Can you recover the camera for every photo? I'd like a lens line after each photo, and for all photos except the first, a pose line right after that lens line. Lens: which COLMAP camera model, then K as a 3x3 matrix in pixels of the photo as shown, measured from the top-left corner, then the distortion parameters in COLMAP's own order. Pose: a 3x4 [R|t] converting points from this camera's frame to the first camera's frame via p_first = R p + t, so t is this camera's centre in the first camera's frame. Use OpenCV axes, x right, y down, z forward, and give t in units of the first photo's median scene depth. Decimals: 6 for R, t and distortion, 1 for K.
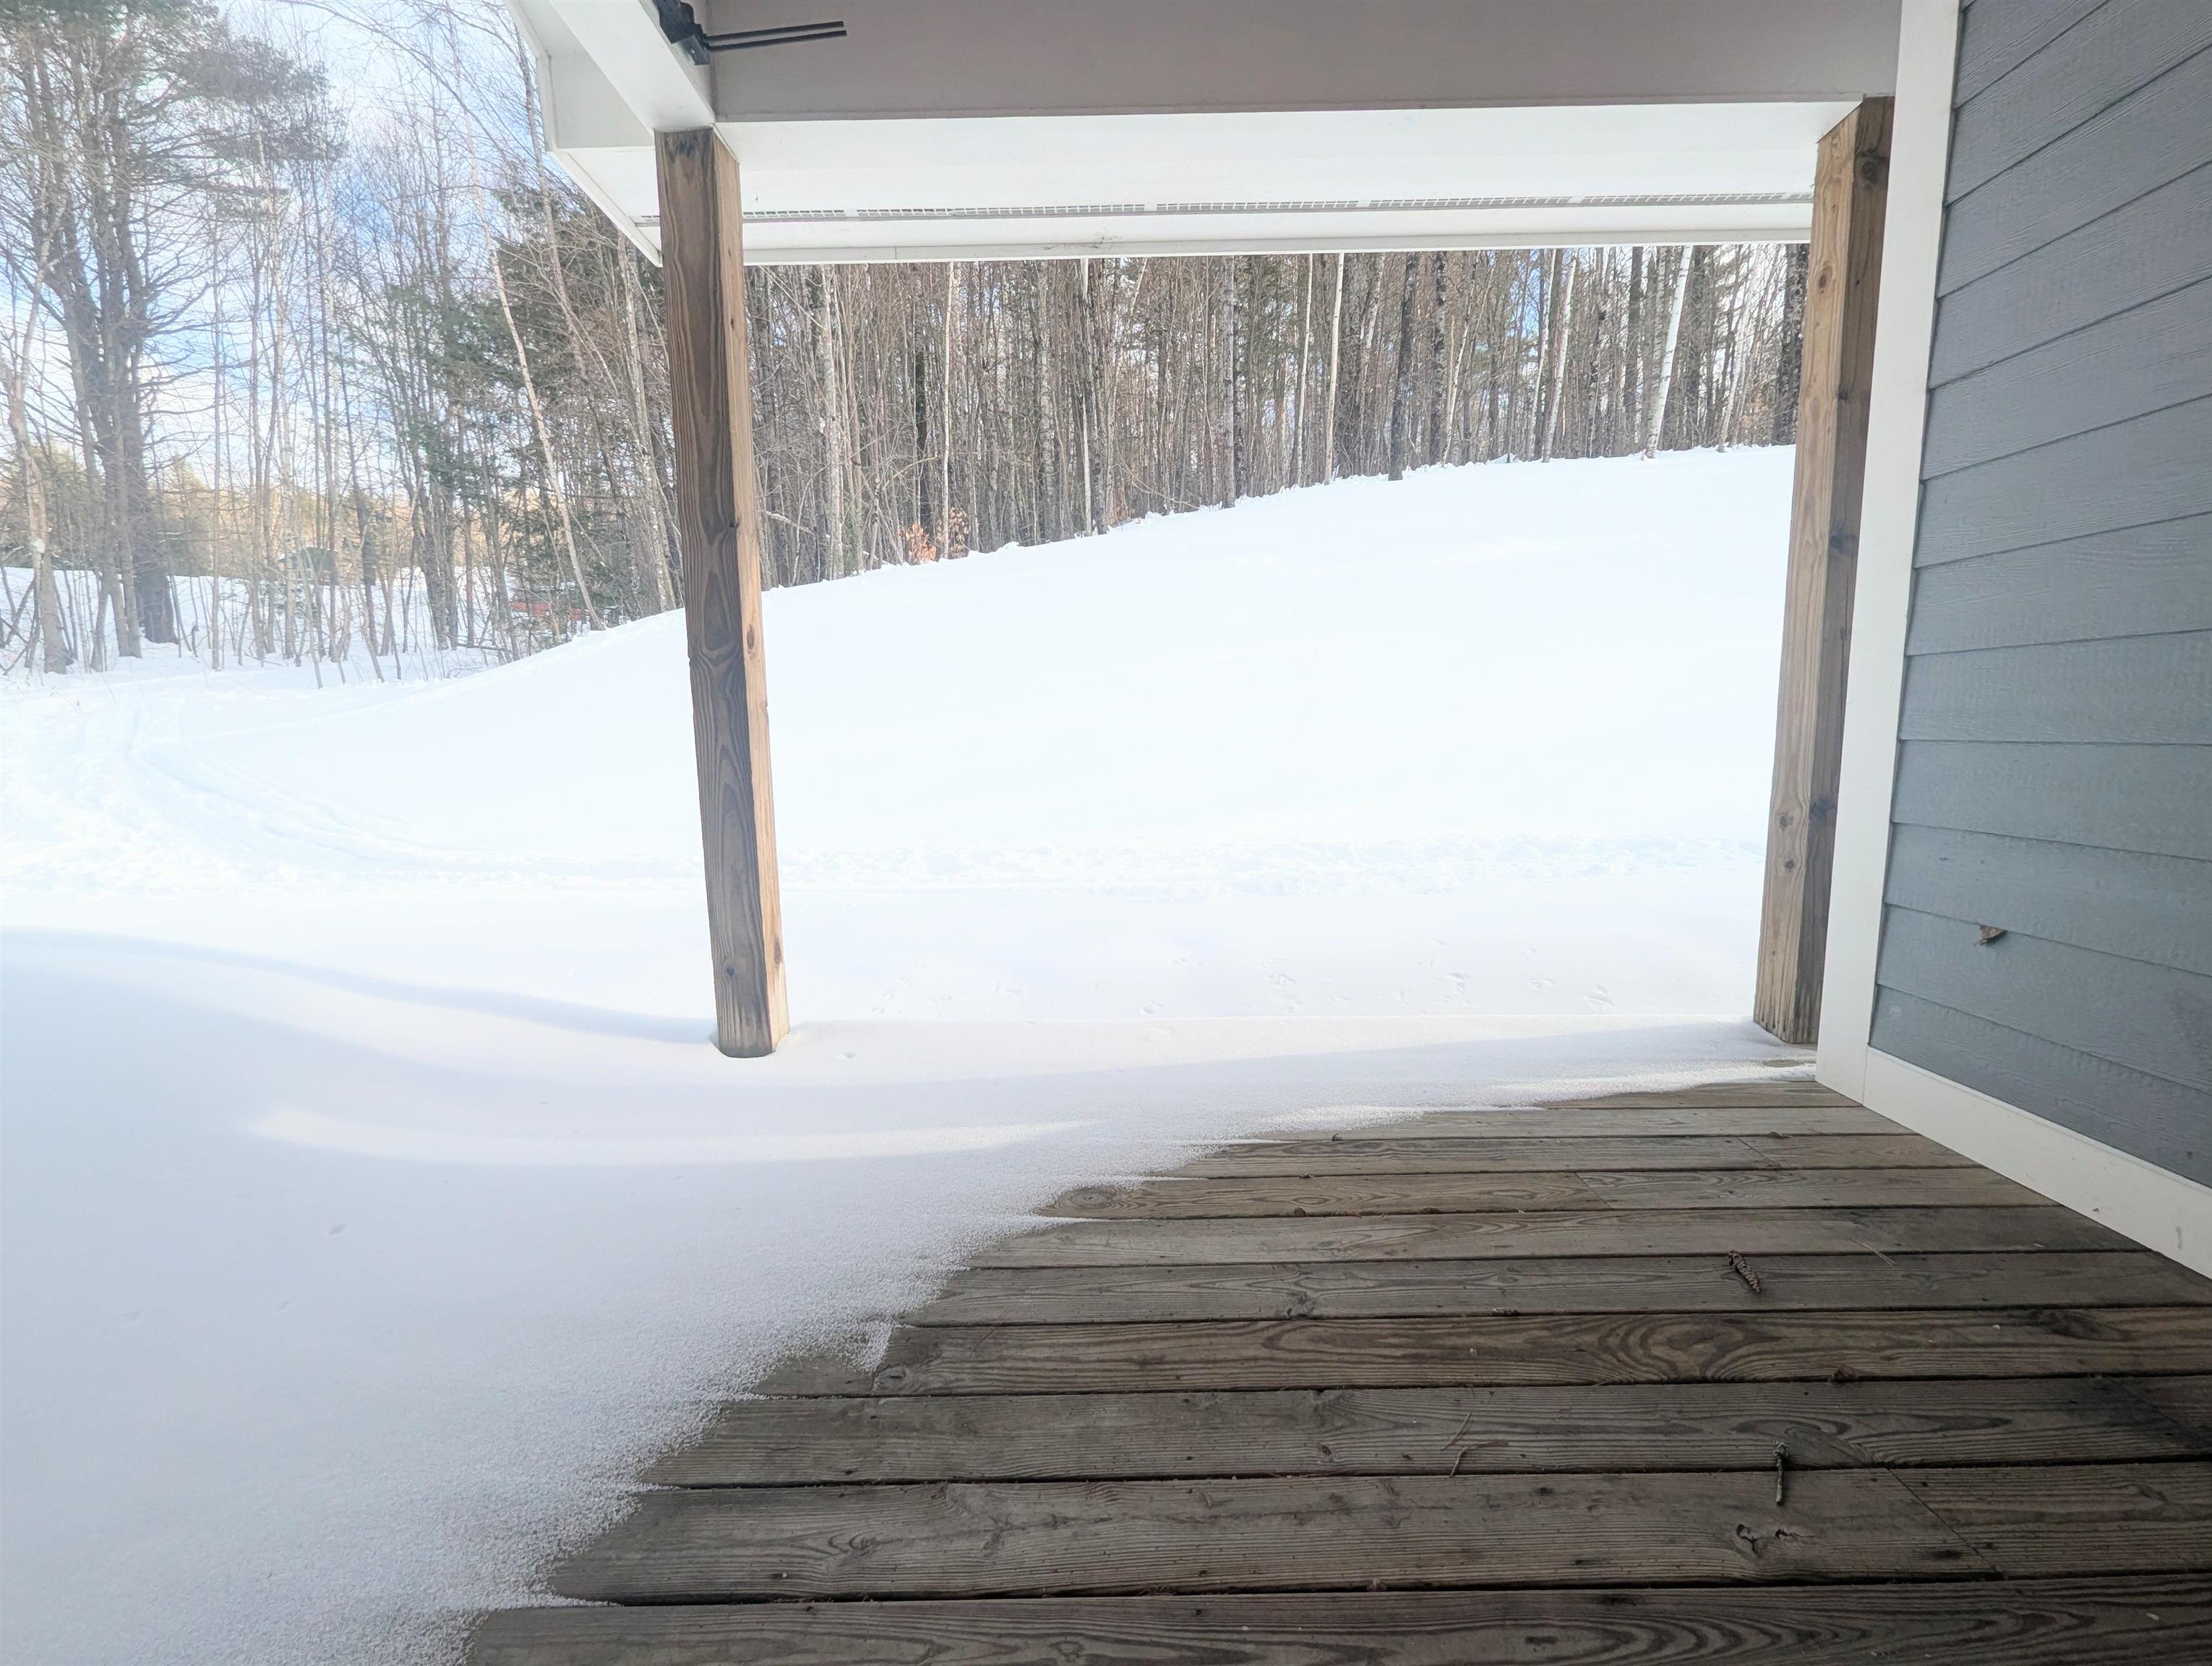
lens RADIAL K [[922.8, 0, 1102.8], [0, 922.8, 844.7], [0, 0, 1]] dist [-0.002036, -0.000839]
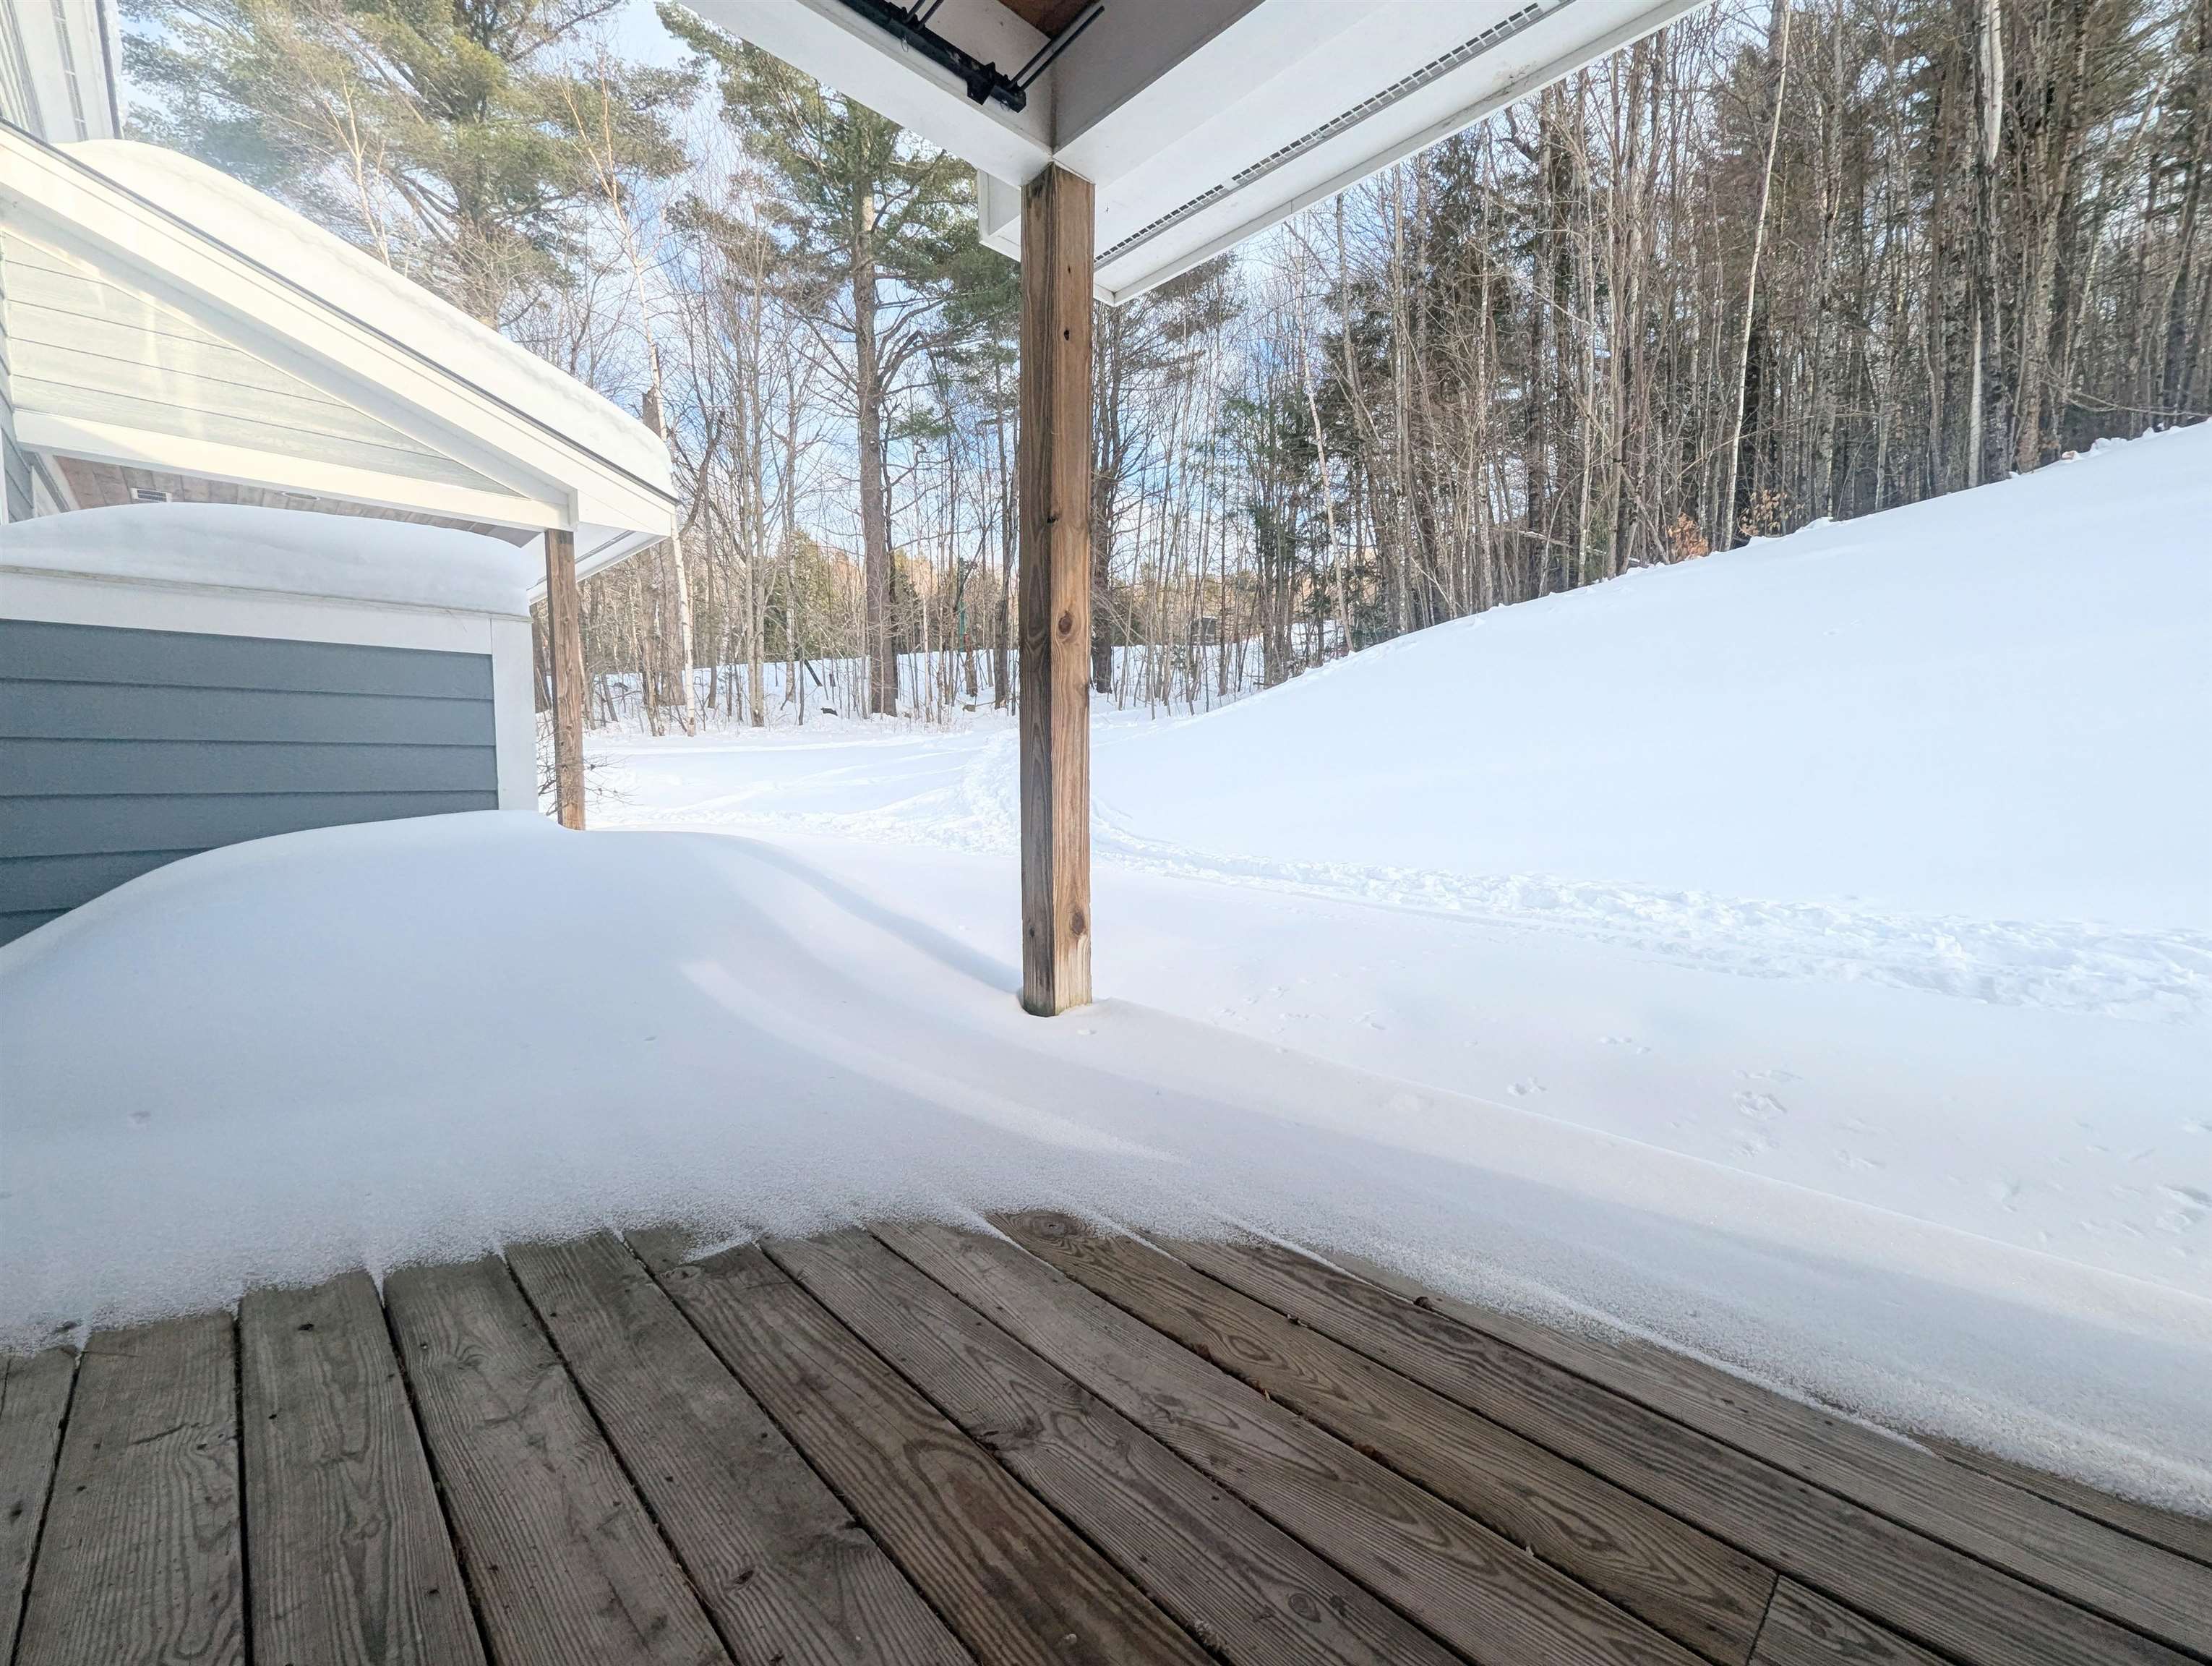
lens RADIAL K [[922.8, 0, 1102.8], [0, 922.8, 844.7], [0, 0, 1]] dist [-0.002036, -0.000839]
pose [[0.691811, 0.079185, -0.717724, 0.453531], [-0.104378, 0.994496, 0.009112, 0.017260], [0.714495, 0.068611, 0.696268, 0.318440]]
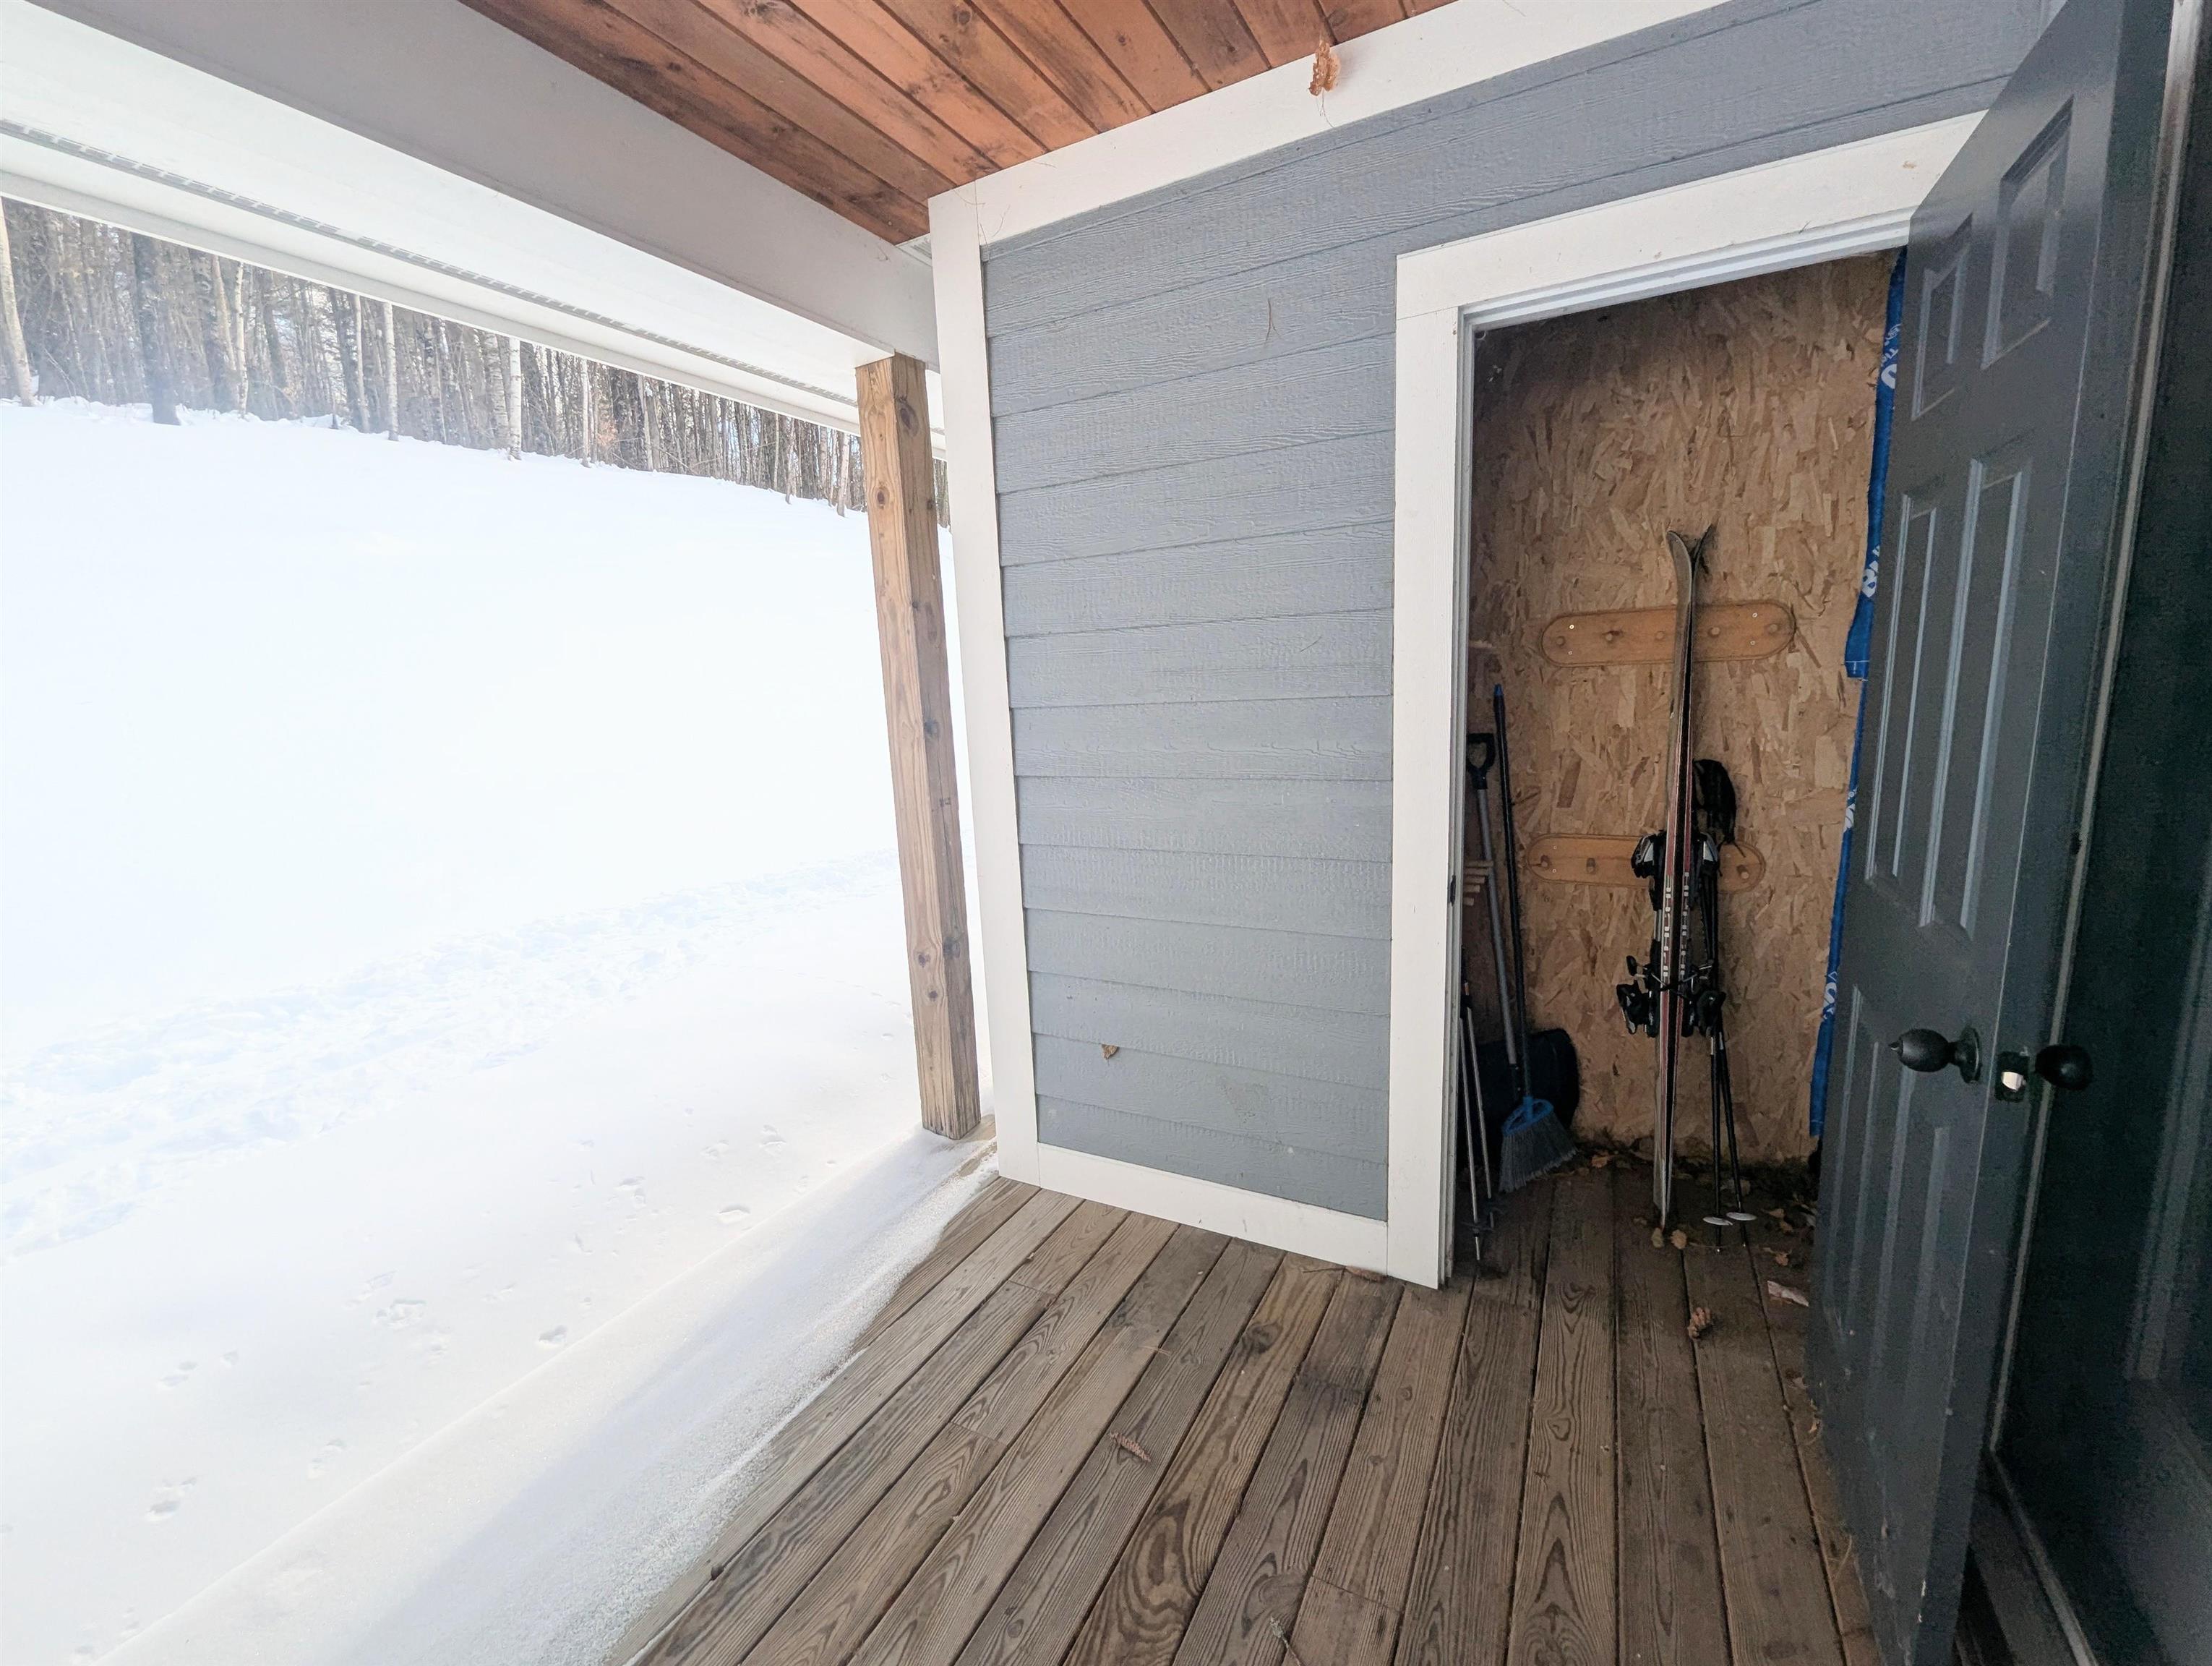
lens RADIAL K [[919.5, 0, 1105.2], [0, 919.5, 844.2], [0, 0, 1]] dist [-0.001061, -0.000113]
pose [[0.469521, -0.163246, 0.867698, -0.139315], [0.148444, 0.983365, 0.104683, -0.270830], [-0.870353, 0.079654, 0.485943, 0.243559]]
